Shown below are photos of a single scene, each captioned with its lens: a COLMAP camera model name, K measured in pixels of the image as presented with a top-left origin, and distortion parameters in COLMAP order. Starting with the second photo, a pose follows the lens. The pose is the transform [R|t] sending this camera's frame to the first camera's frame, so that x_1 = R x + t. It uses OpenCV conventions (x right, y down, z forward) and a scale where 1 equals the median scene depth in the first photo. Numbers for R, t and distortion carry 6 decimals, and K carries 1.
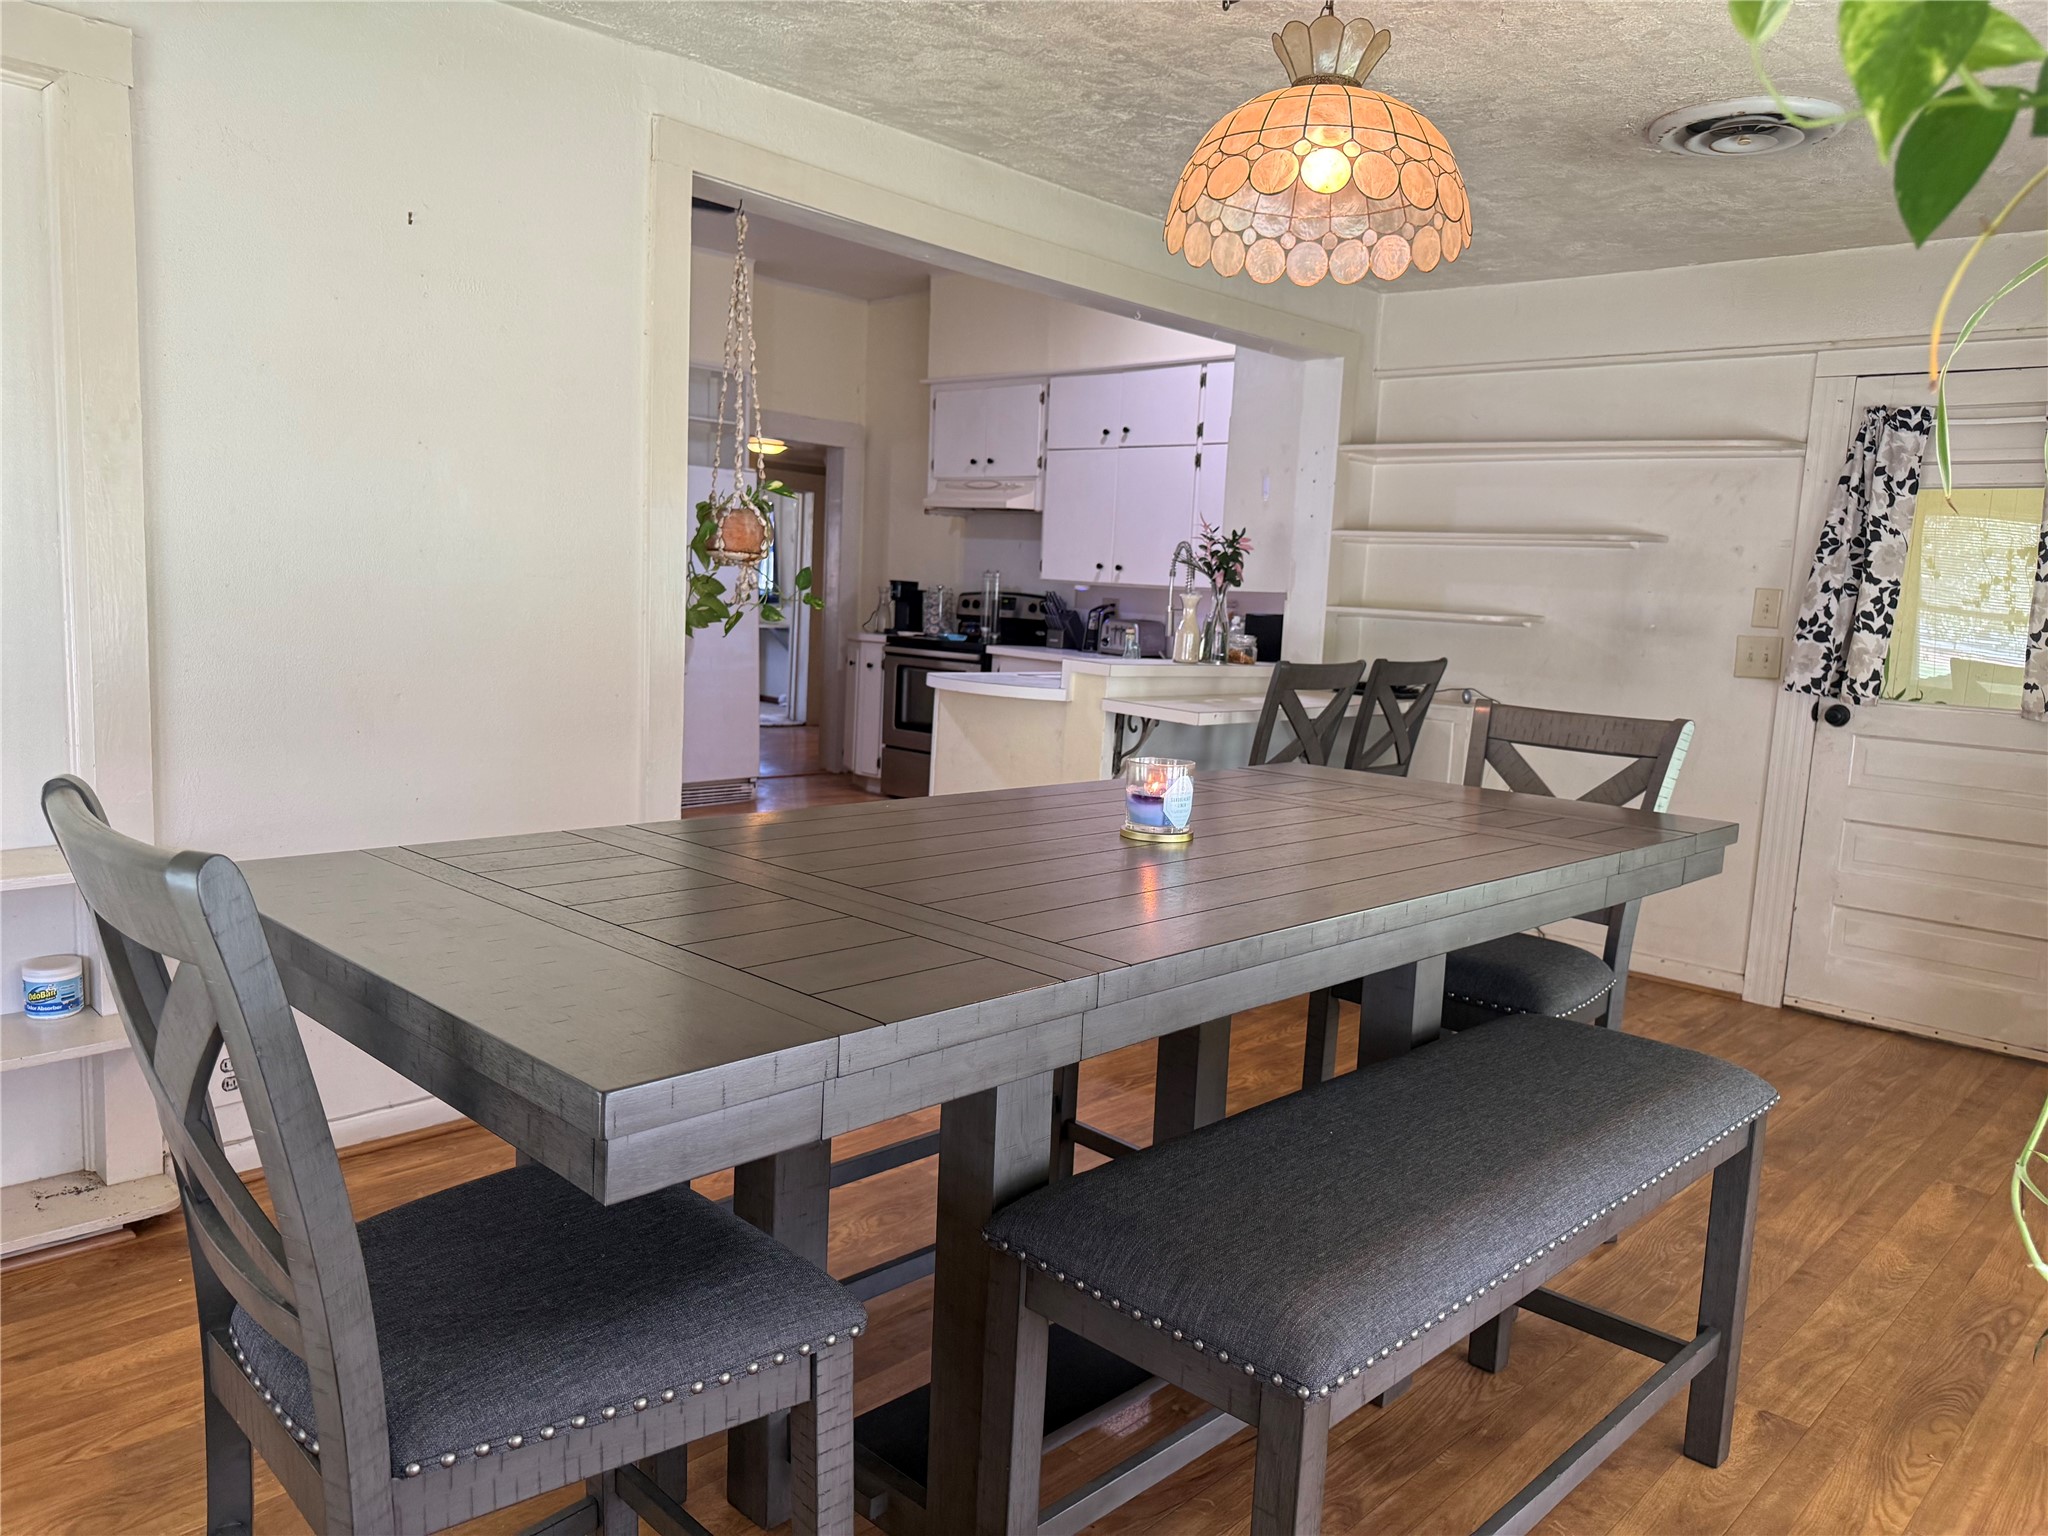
lens RADIAL K [[1449.7, 0, 1006.2], [0, 1449.7, 773.6], [0, 0, 1]] dist [0.055769, -0.070349]
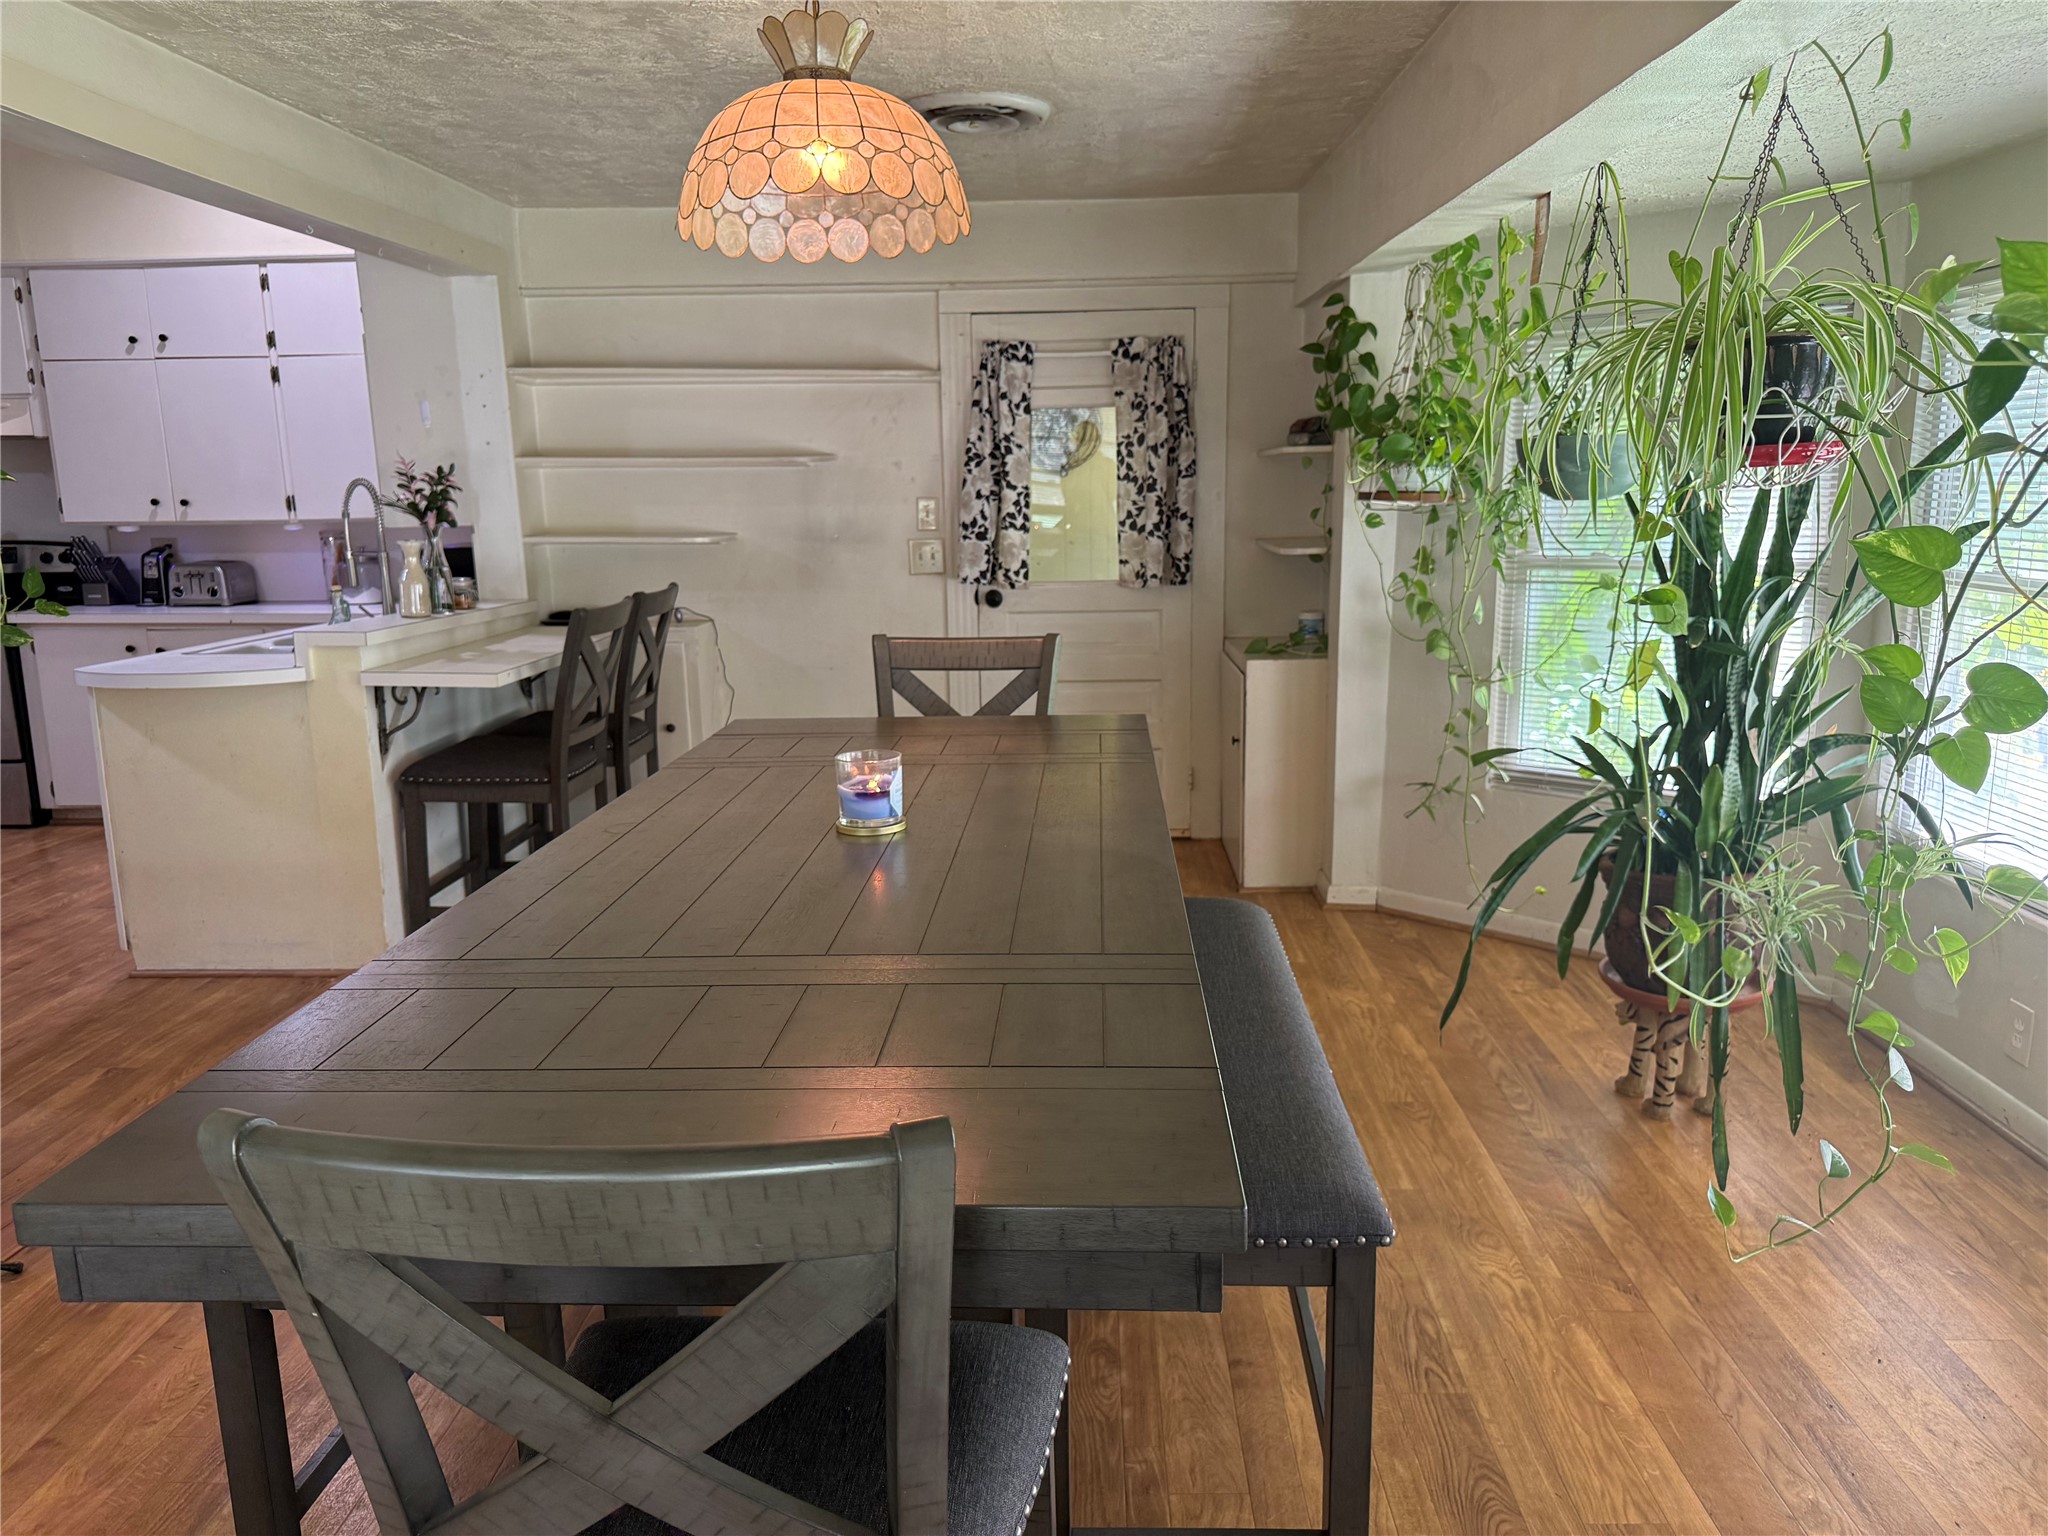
lens RADIAL K [[1449.7, 0, 1017.6], [0, 1449.7, 771.1], [0, 0, 1]] dist [0.055769, -0.070349]
pose [[0.751719, -0.190578, 0.631347, -0.233268], [0.140127, 0.981632, 0.129473, -0.058515], [-0.644425, -0.008858, 0.764616, 0.068500]]
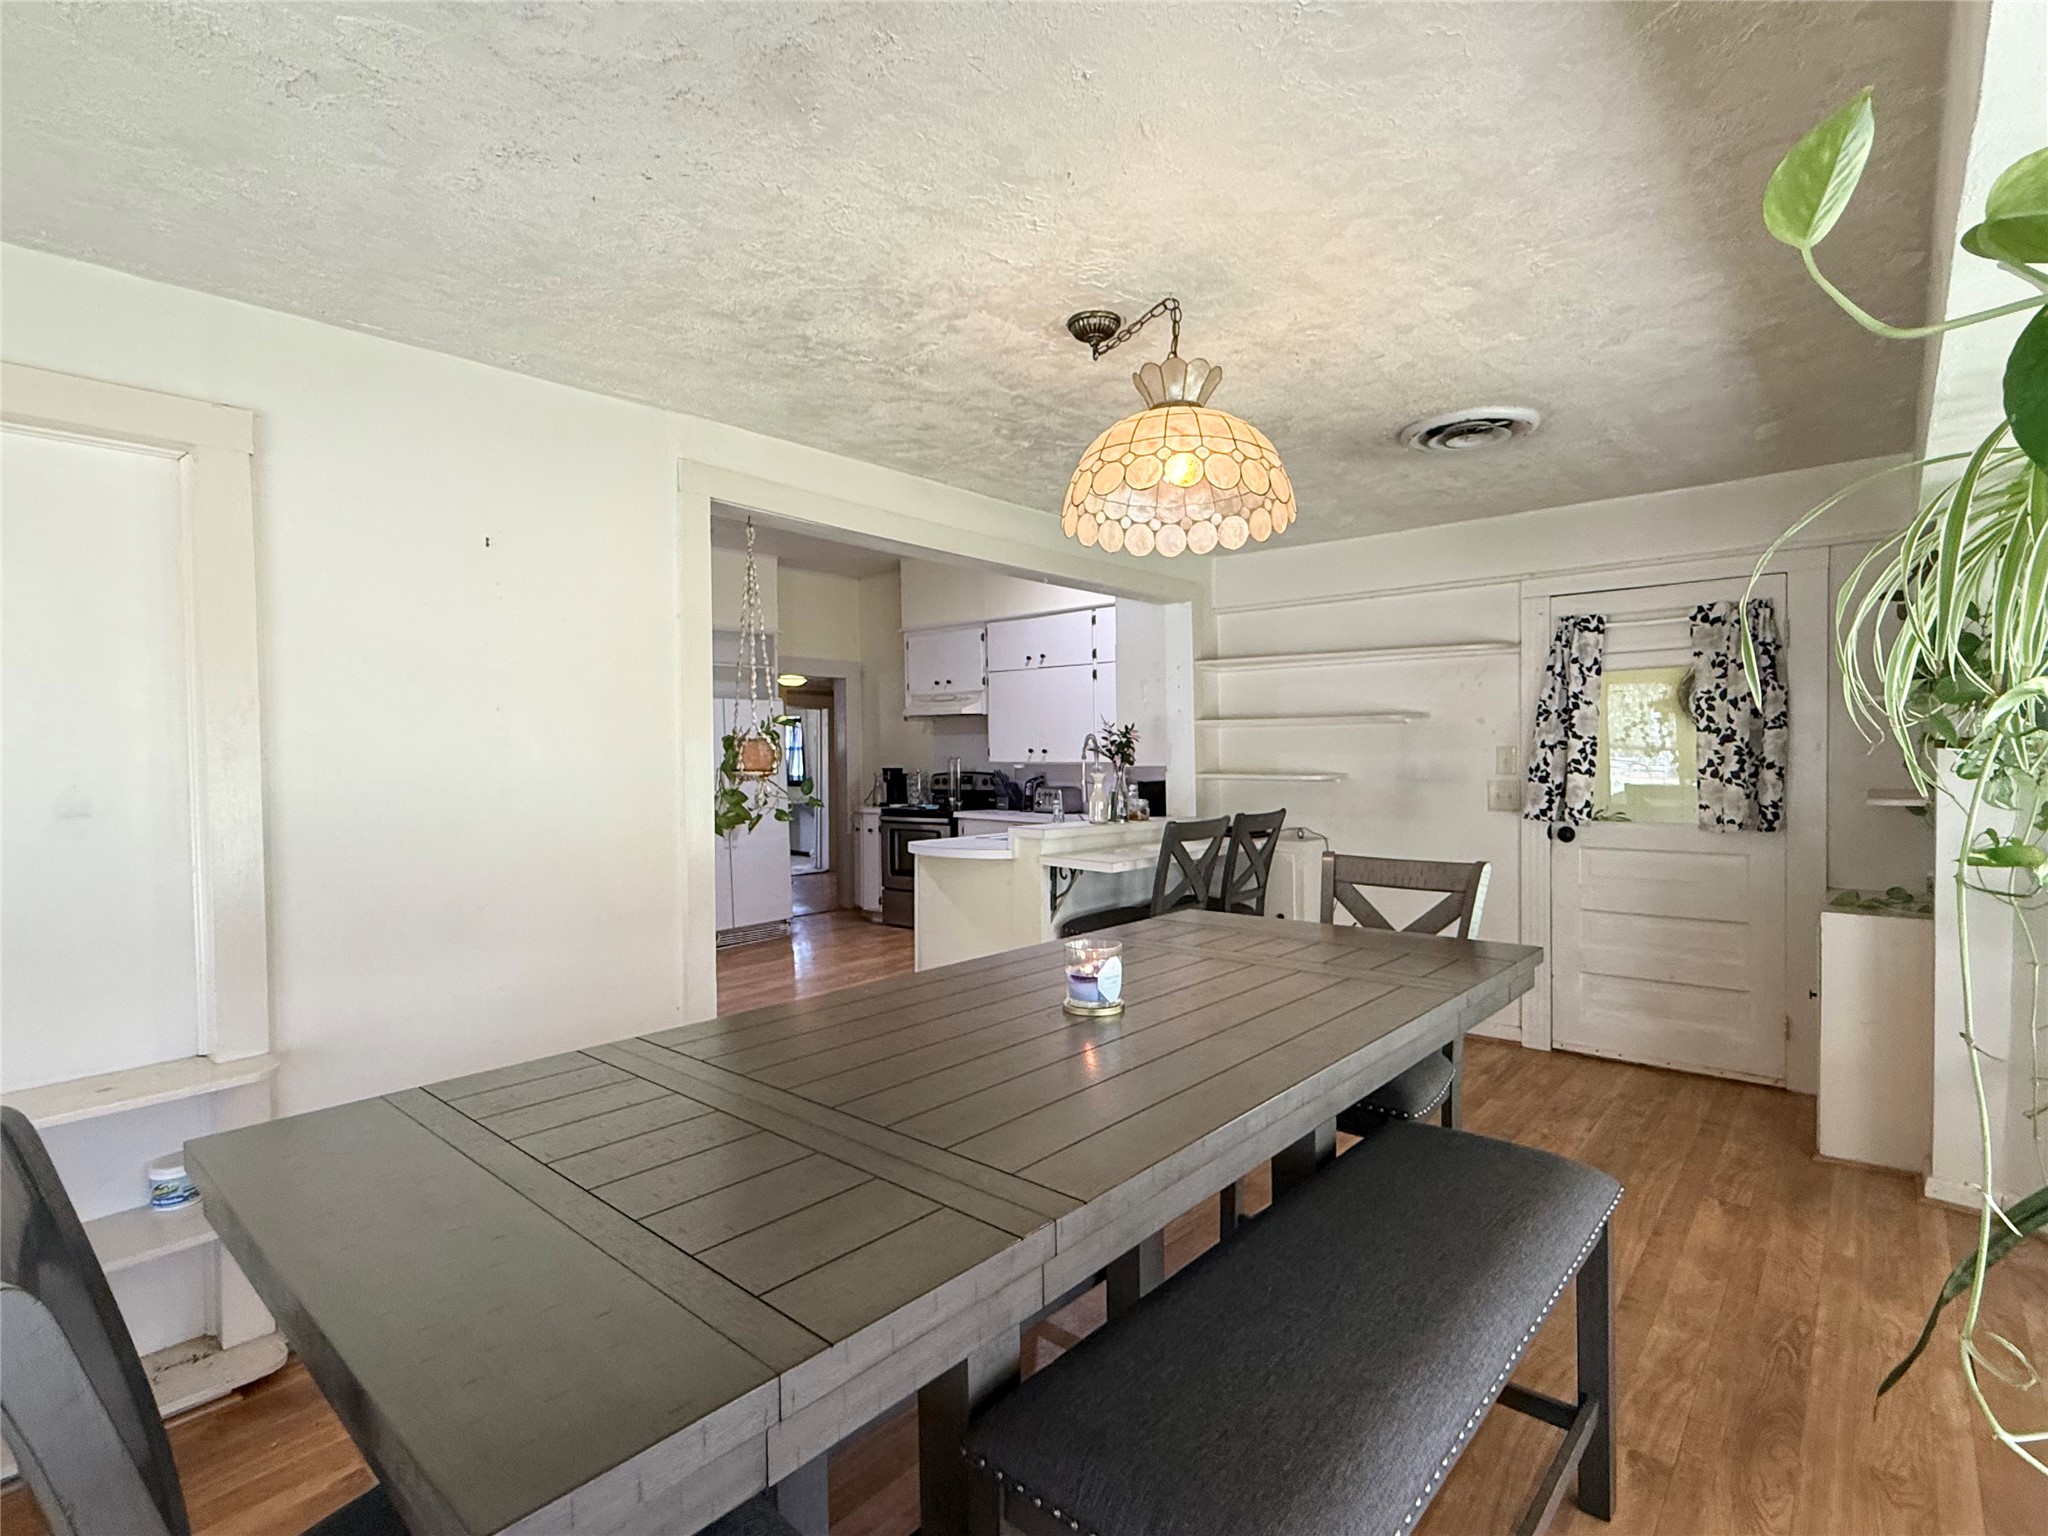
lens RADIAL K [[991.5, 0, 1012.1], [0, 991.5, 768.8], [0, 0, 1]] dist [0.001052, -0.001674]
pose [[0.997226, -0.060892, 0.042816, 0.007530], [0.065434, 0.991300, -0.114204, -0.031815], [-0.035490, 0.116689, 0.992534, 0.087872]]
